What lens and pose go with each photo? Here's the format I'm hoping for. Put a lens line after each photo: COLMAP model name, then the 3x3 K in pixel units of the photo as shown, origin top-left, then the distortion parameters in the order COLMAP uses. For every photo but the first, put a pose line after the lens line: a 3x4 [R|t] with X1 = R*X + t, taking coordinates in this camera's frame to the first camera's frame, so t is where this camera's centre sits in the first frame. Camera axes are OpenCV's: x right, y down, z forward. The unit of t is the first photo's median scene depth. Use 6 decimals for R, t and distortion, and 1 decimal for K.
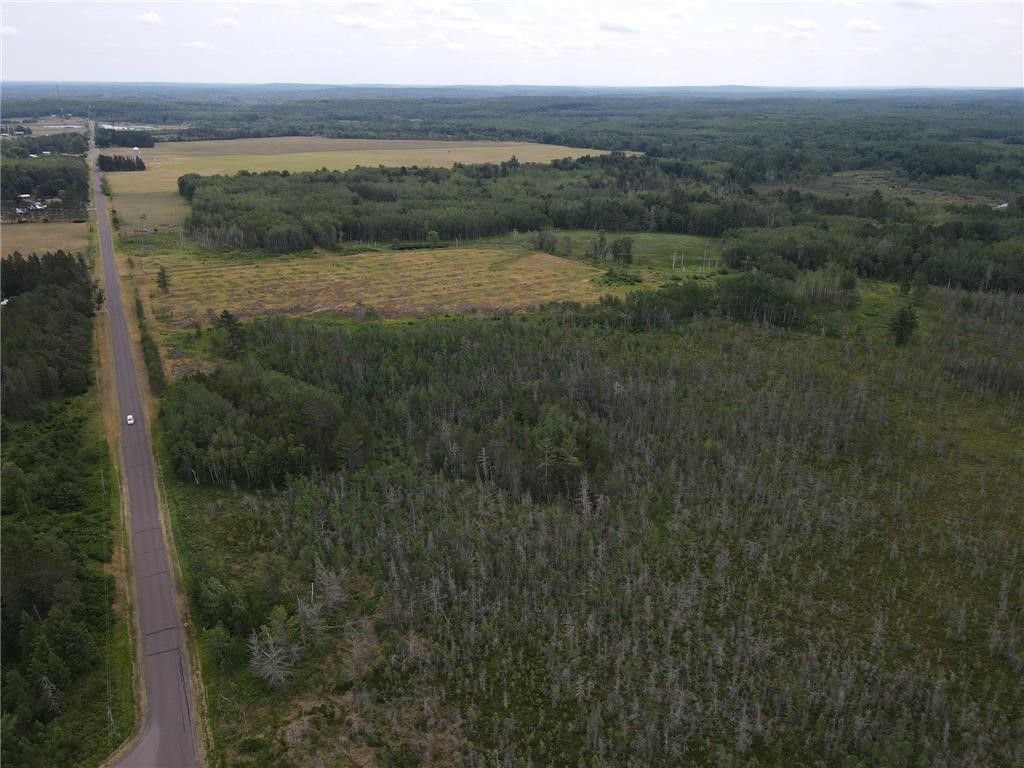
lens RADIAL K [[769.7, 0, 512.0], [0, 769.7, 384.0], [0, 0, 1]] dist [0.003850, 0.037556]
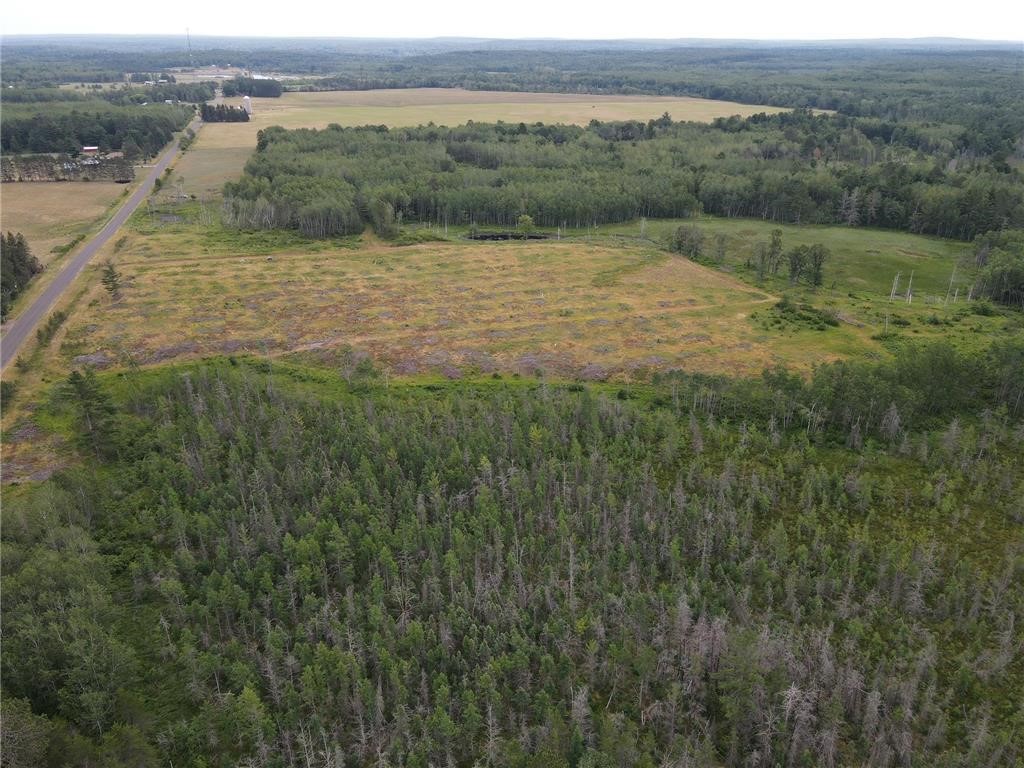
lens RADIAL K [[769.7, 0, 512.0], [0, 769.7, 384.0], [0, 0, 1]] dist [0.003850, 0.037556]
pose [[0.979515, 0.083356, -0.183308, 0.021091], [-0.074123, 0.995638, 0.056666, -0.064606], [0.187231, -0.041917, 0.981421, 0.228736]]
